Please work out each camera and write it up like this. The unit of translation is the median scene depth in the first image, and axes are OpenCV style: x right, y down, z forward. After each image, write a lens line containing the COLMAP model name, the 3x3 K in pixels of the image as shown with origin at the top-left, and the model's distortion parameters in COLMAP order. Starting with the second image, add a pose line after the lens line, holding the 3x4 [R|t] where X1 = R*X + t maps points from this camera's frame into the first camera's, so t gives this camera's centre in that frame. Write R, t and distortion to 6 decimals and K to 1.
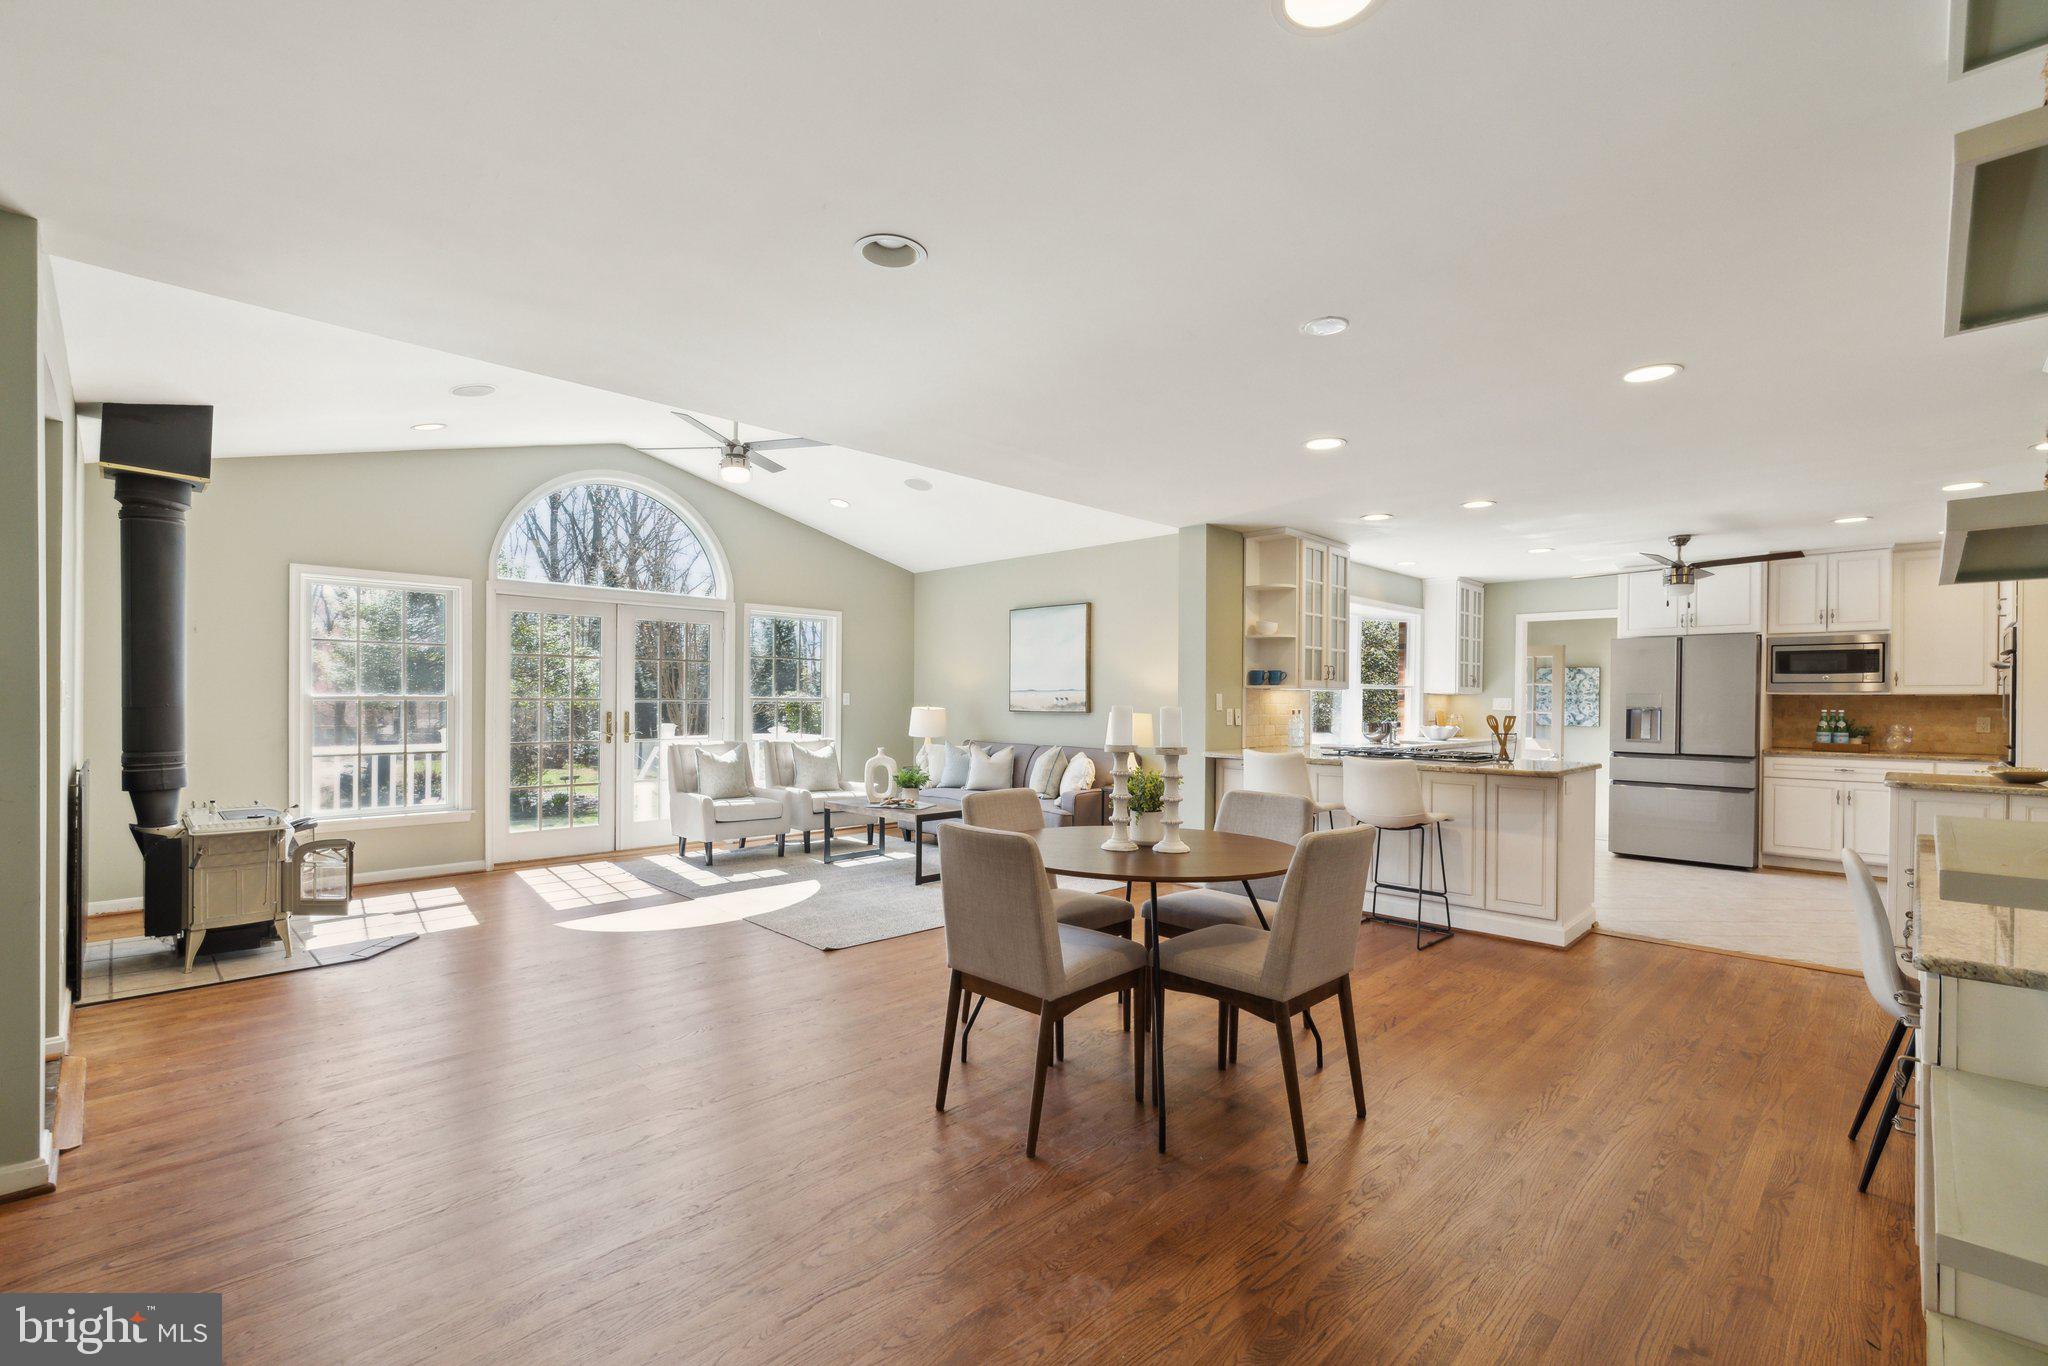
lens RADIAL K [[900.7, 0, 1019.5], [0, 900.7, 708.8], [0, 0, 1]] dist [0.000698, 0.000167]
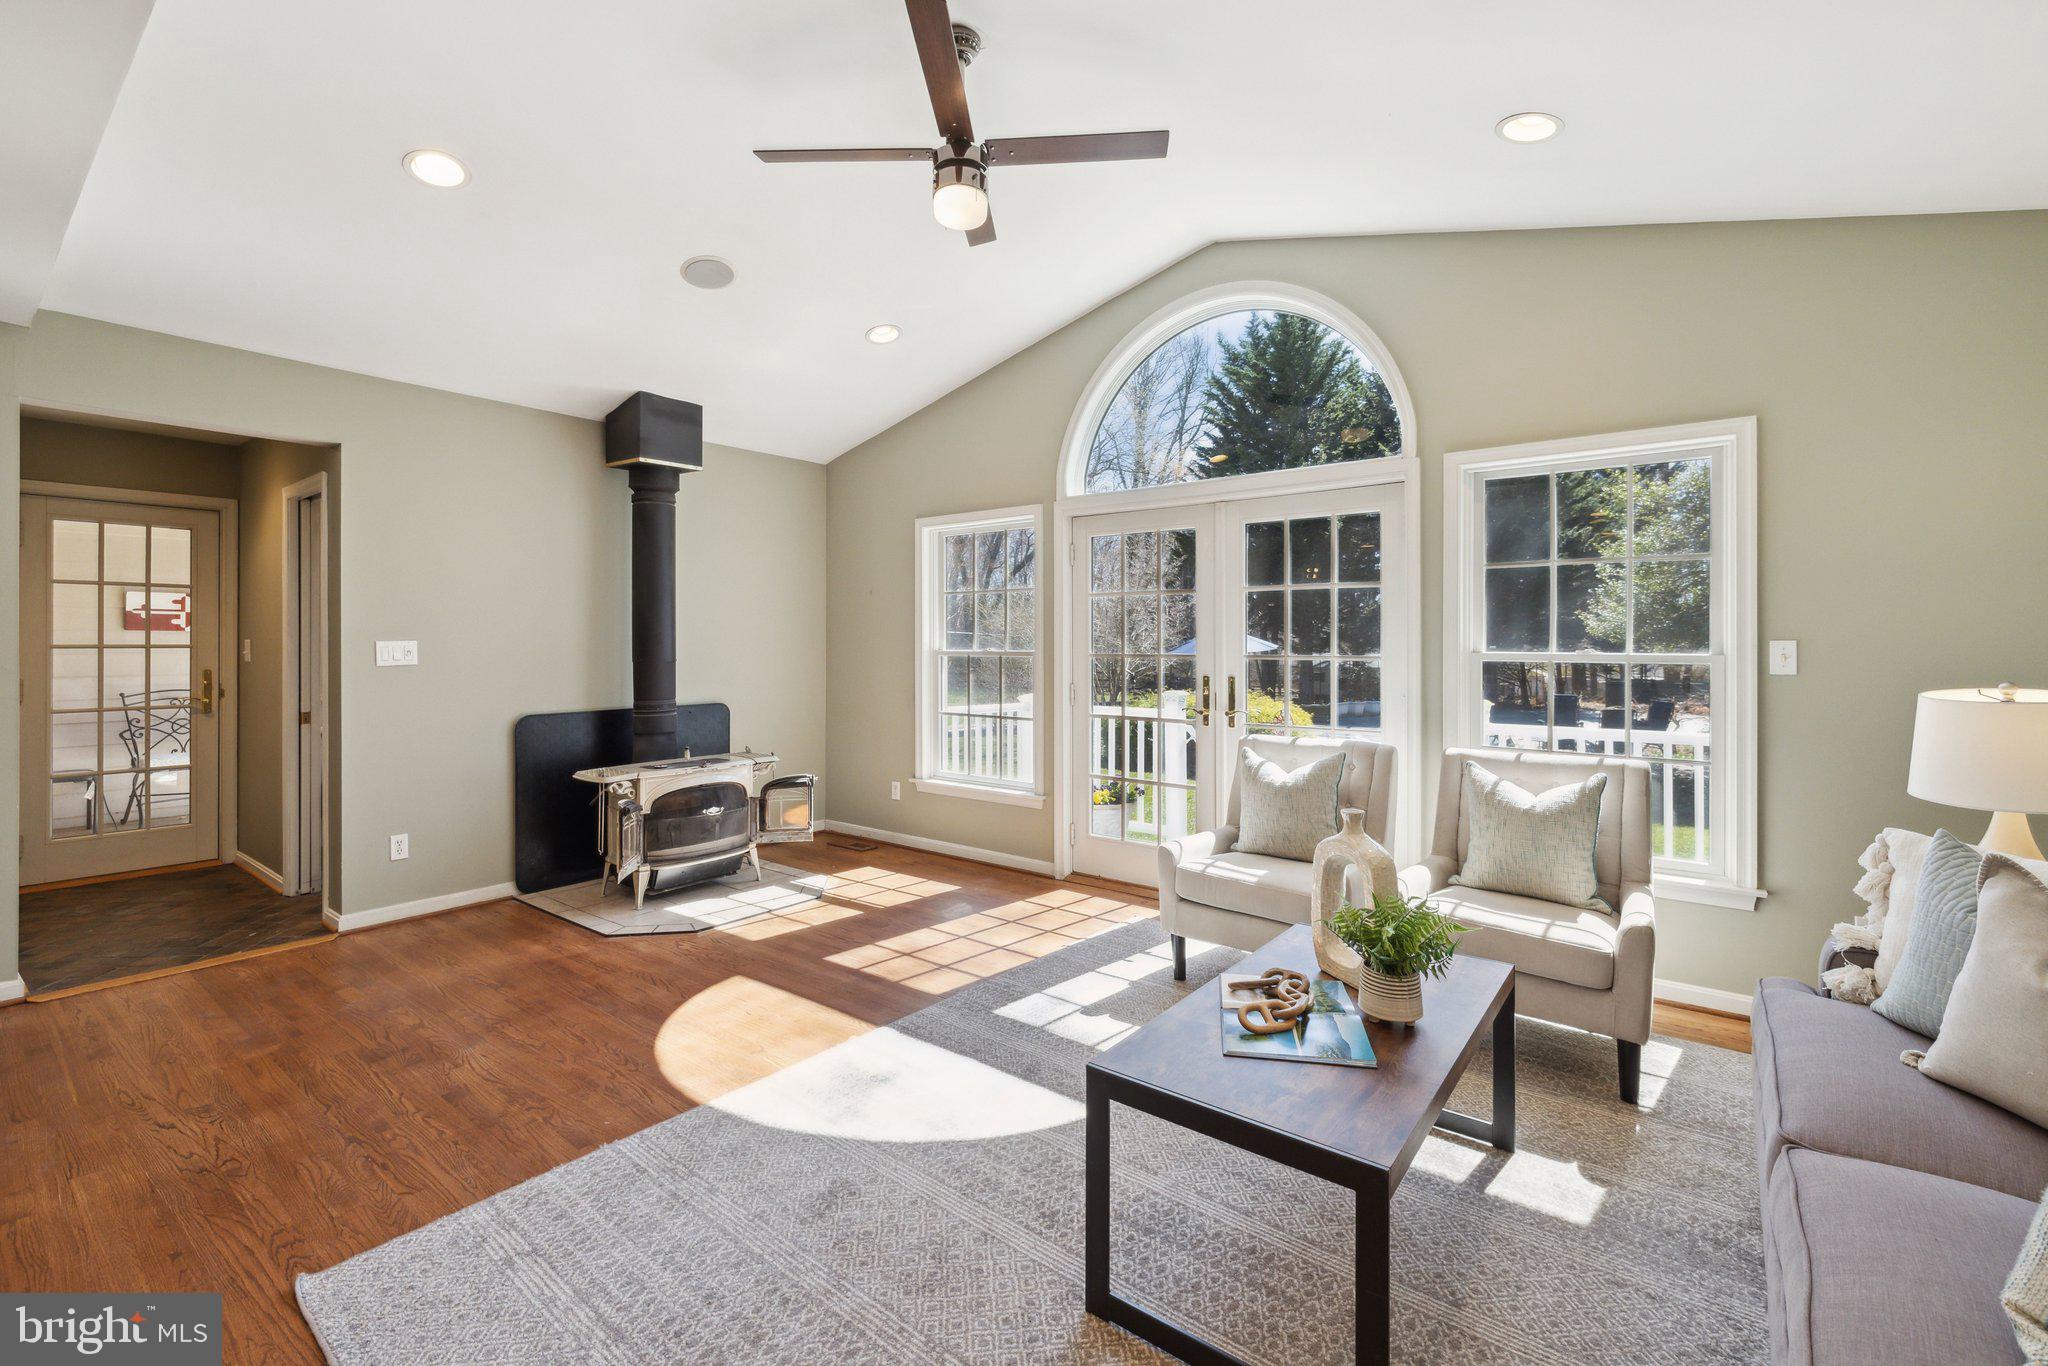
lens RADIAL K [[881.8, 0, 1026.1], [0, 881.8, 644.2], [0, 0, 1]] dist [-0.002700, -0.000442]
pose [[0.120381, -0.010750, -0.992670, 0.151681], [-0.016340, 0.999784, -0.012808, -0.009348], [0.992593, 0.017762, 0.120179, 0.869603]]
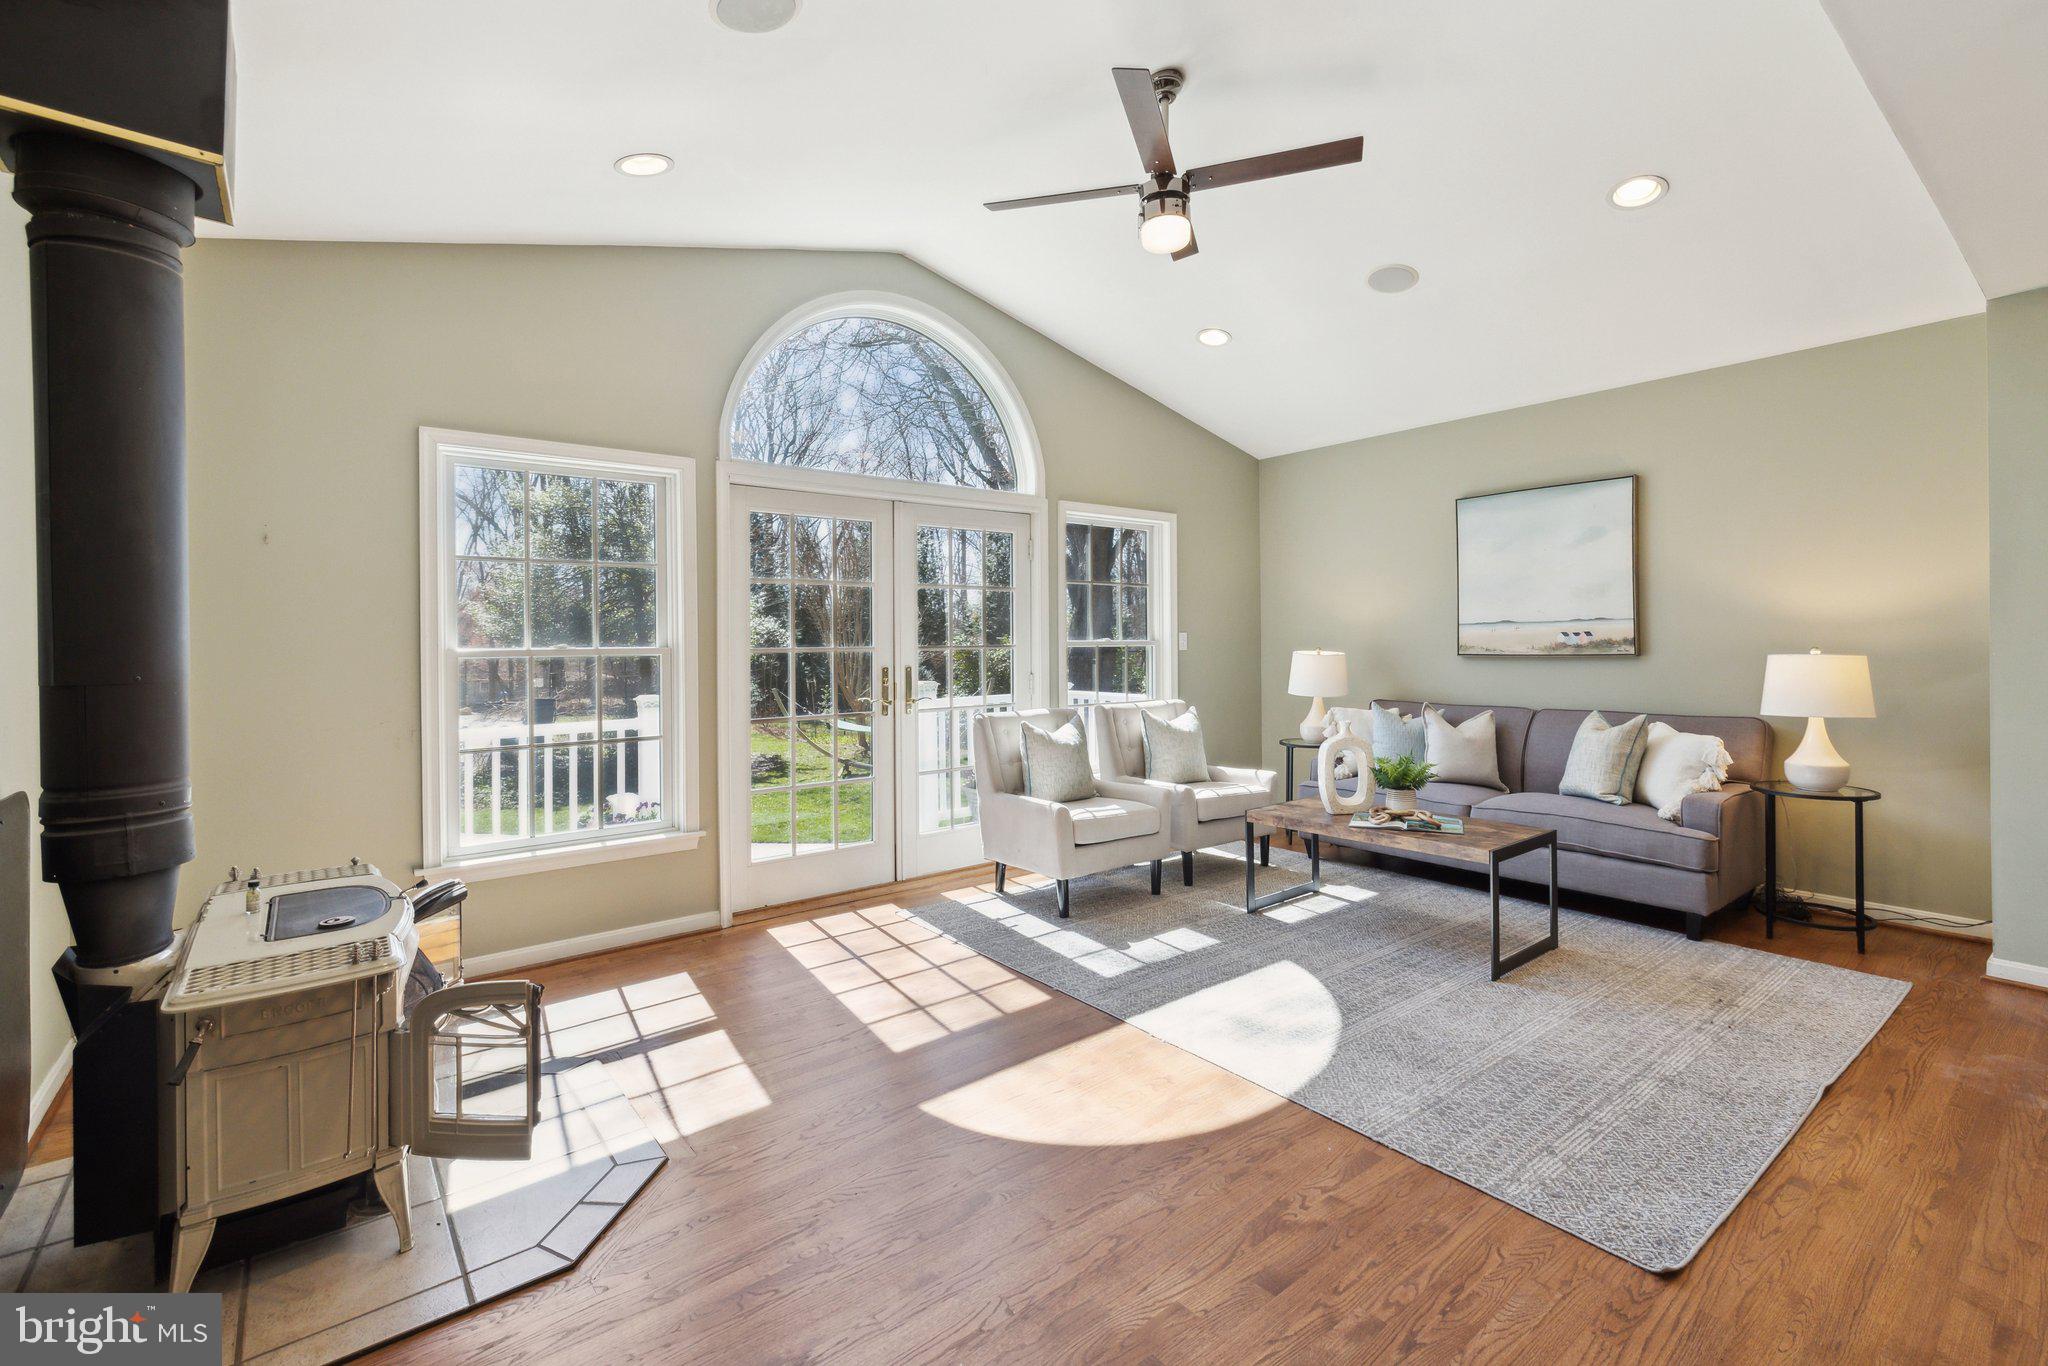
lens RADIAL K [[914.1, 0, 1037.5], [0, 914.1, 645.0], [0, 0, 1]] dist [0.001650, 0.000145]
pose [[0.993875, -0.018606, -0.108929, -0.297920], [0.017818, 0.999808, -0.008205, -0.005659], [0.109060, 0.006214, 0.994016, 0.388267]]
